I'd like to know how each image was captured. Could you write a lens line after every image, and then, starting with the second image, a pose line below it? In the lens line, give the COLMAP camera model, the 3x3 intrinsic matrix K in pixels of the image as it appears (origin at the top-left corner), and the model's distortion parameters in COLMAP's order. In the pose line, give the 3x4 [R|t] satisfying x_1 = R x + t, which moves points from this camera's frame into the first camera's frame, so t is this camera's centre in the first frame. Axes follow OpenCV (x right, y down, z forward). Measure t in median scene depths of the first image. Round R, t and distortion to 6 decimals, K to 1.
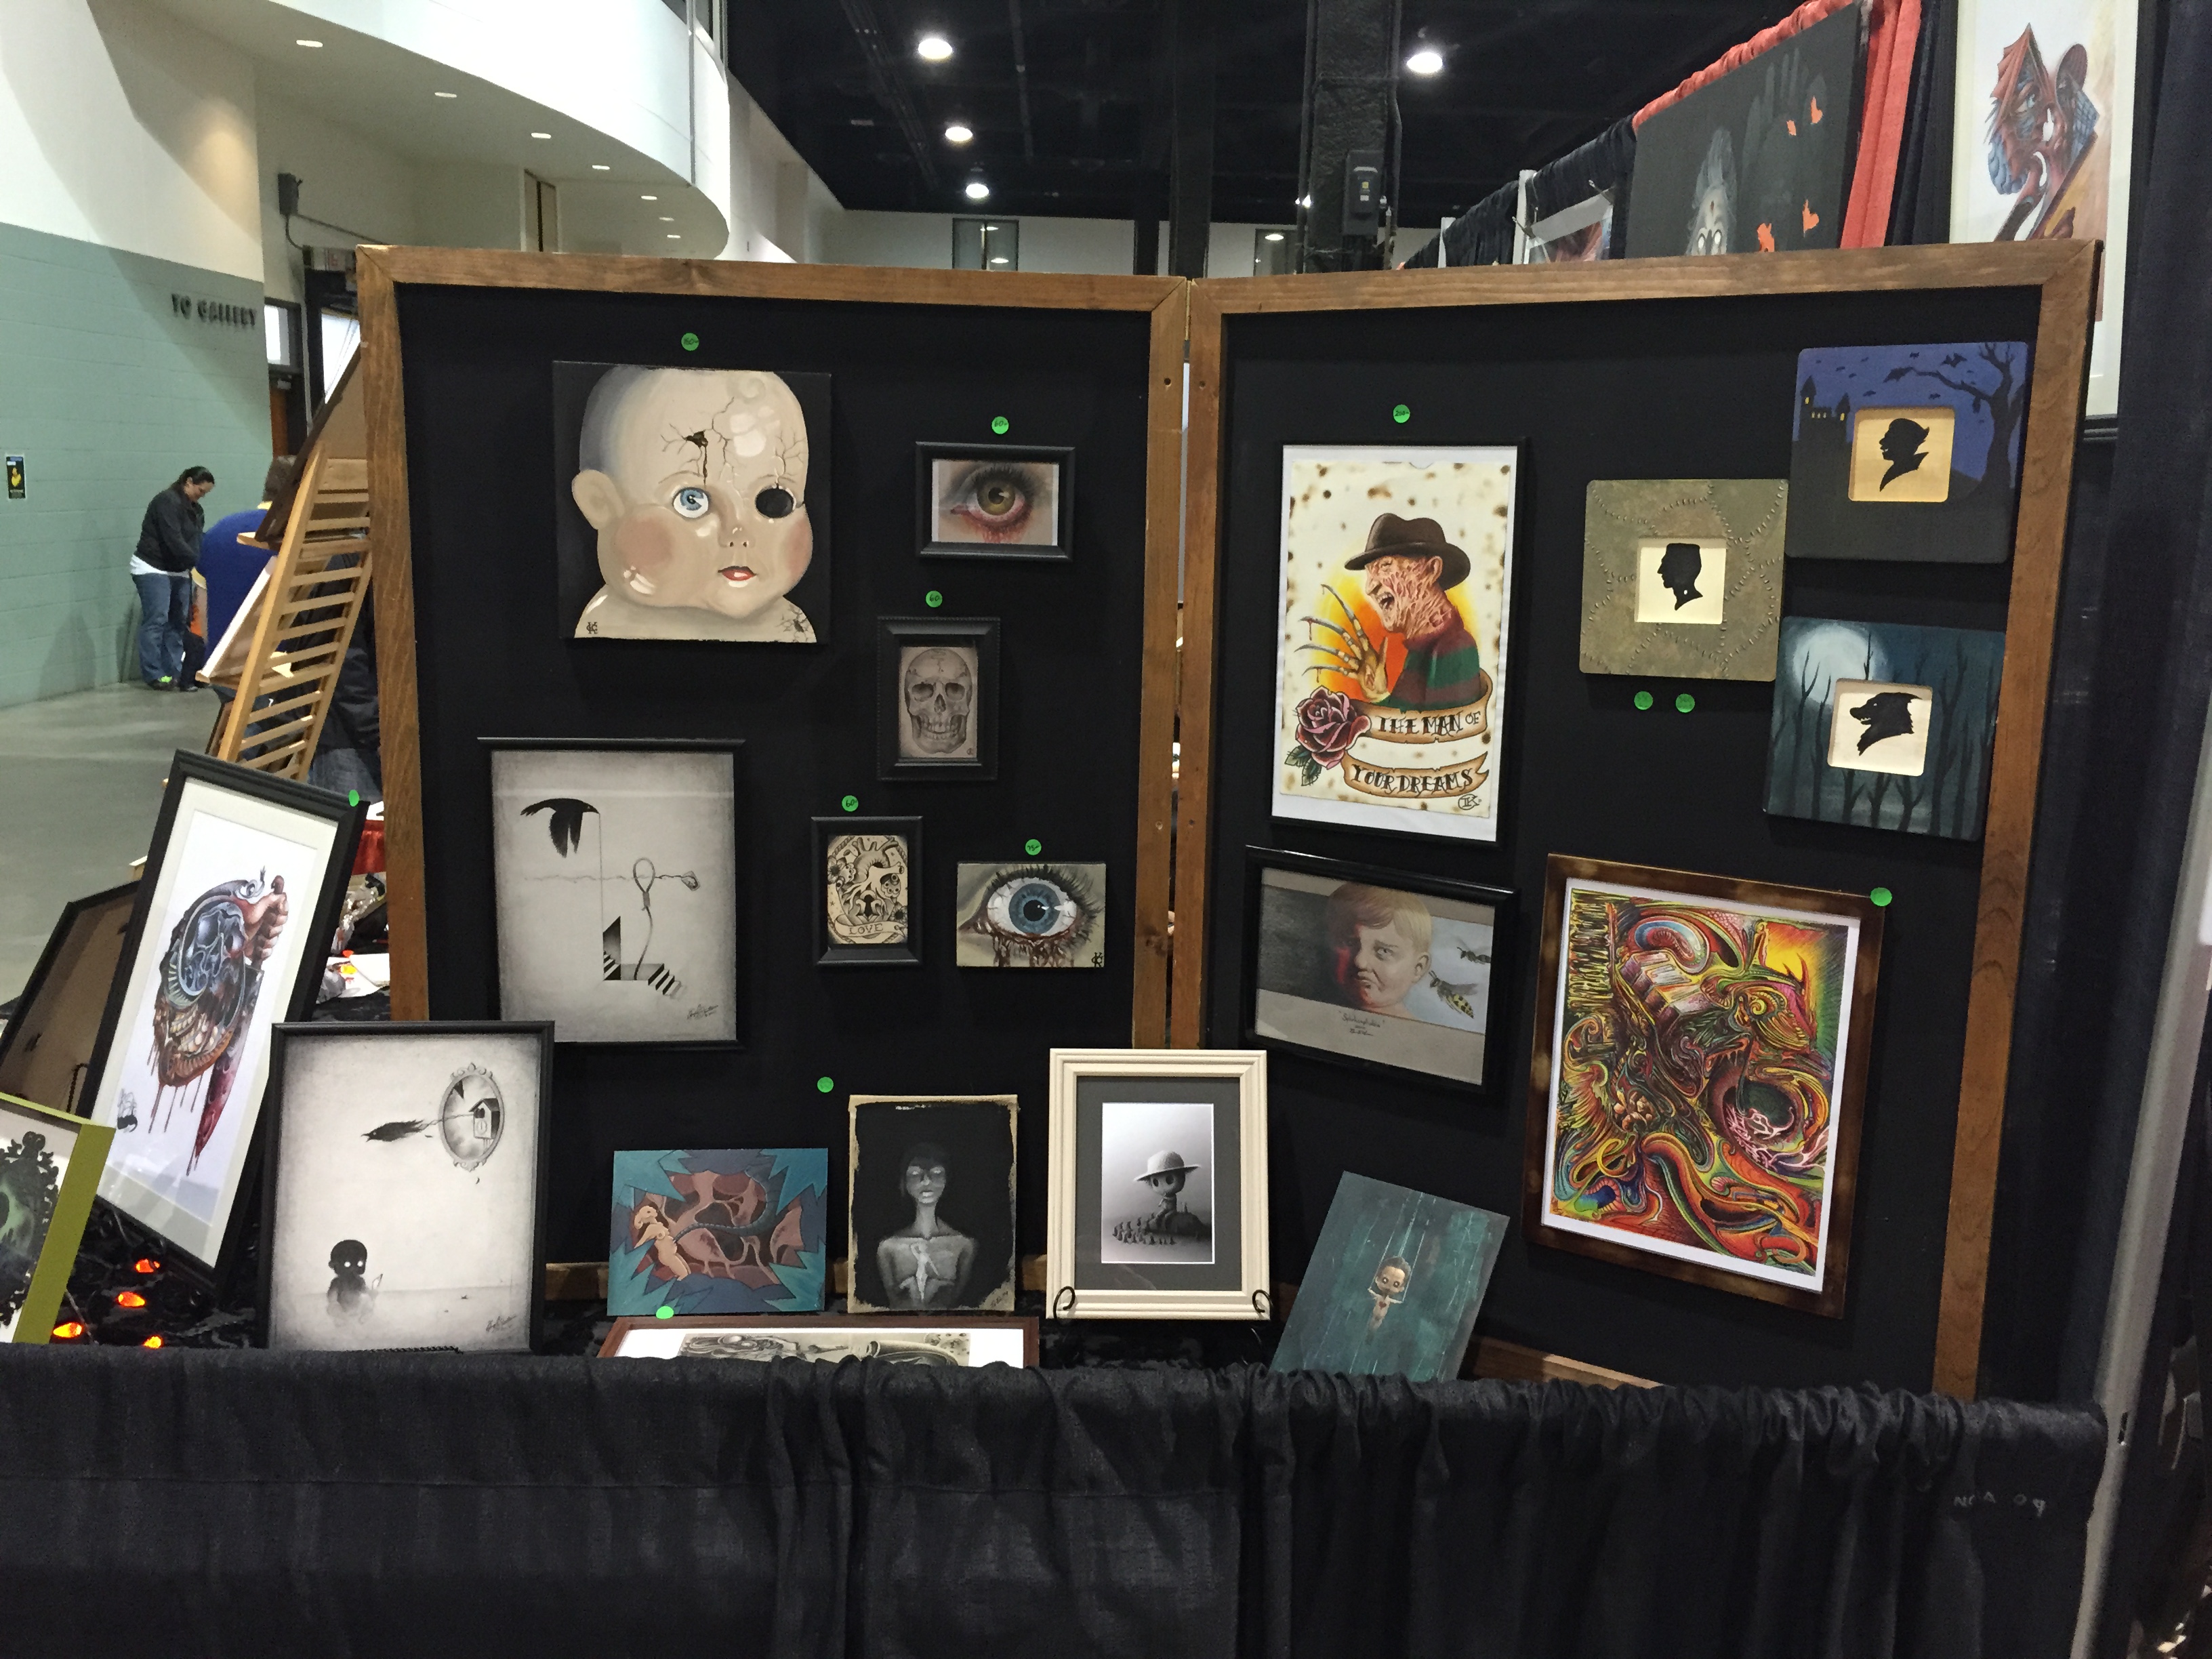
lens RADIAL K [[1927.0, 0, 1111.2], [0, 1927.0, 820.9], [0, 0, 1]] dist [0.071063, -0.076123]
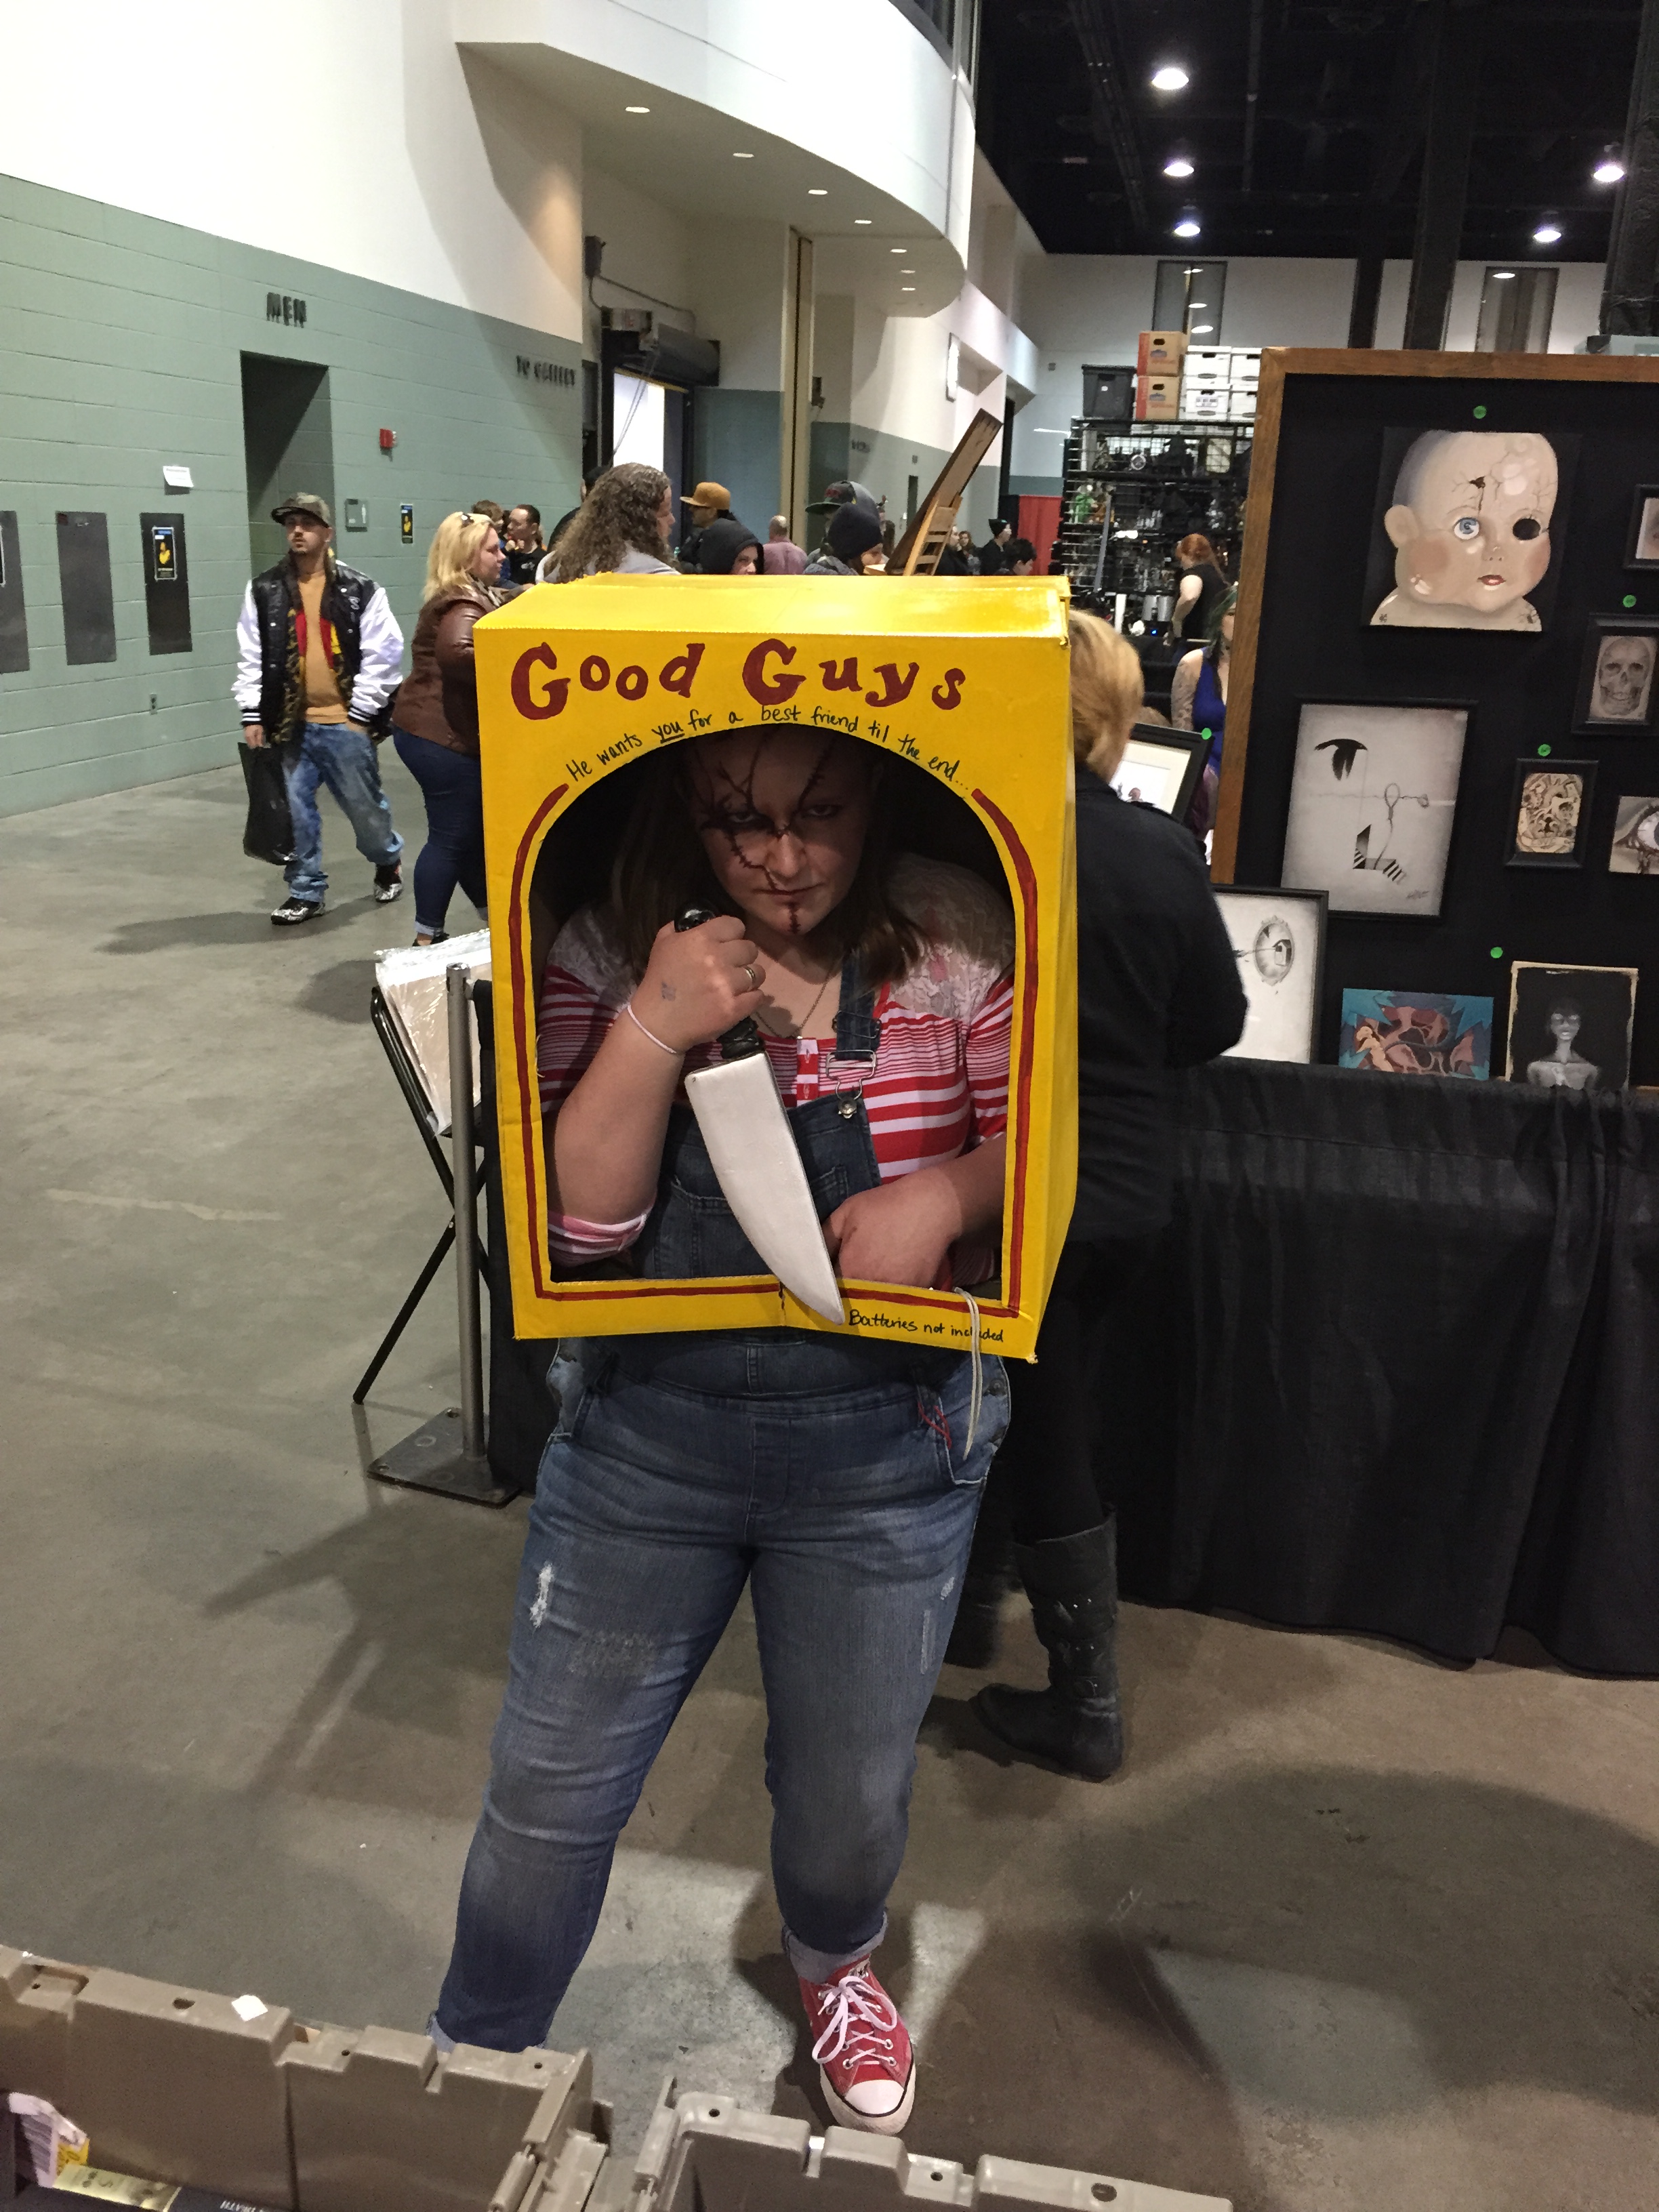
lens RADIAL K [[1927.0, 0, 830.6], [0, 1927.0, 1118.7], [0, 0, 1]] dist [0.071063, -0.076123]
pose [[0.976621, 0.075539, -0.201259, -0.337874], [-0.052067, 0.991471, 0.119477, 0.115054], [0.208568, -0.106204, 0.972224, -0.520304]]
